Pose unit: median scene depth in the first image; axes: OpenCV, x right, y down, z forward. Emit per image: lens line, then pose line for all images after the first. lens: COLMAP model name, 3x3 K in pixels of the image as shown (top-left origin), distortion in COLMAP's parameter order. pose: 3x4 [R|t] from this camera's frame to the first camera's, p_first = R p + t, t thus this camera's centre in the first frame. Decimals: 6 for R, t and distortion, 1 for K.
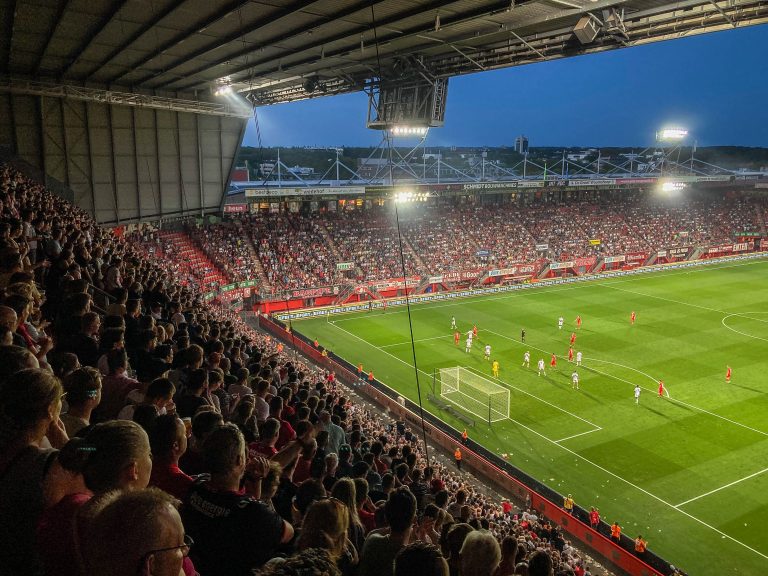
lens RADIAL K [[641.0, 0, 389.7], [0, 641.0, 282.6], [0, 0, 1]] dist [0.068009, -0.109285]
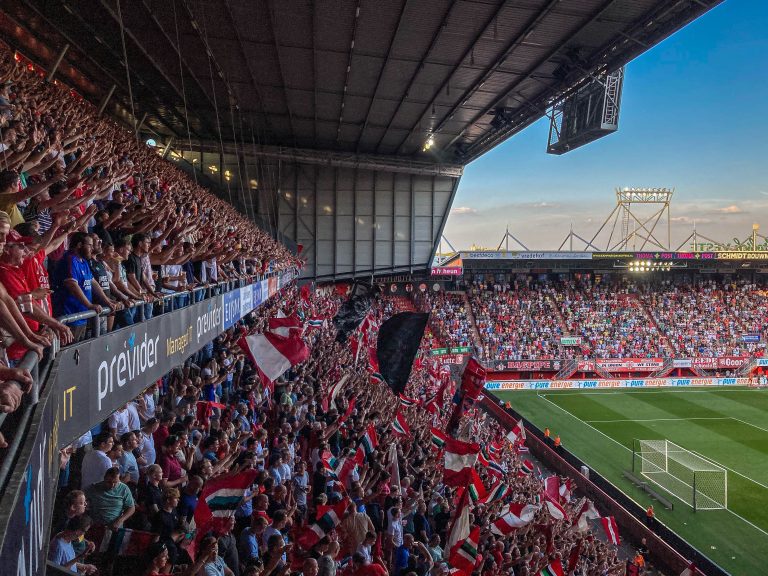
lens RADIAL K [[641.0, 0, 389.7], [0, 641.0, 282.6], [0, 0, 1]] dist [0.068009, -0.109285]
pose [[0.913067, 0.010998, -0.407662, 0.089588], [-0.077361, 0.986157, -0.146665, 0.061434], [0.400405, 0.165452, 0.901277, 0.075411]]
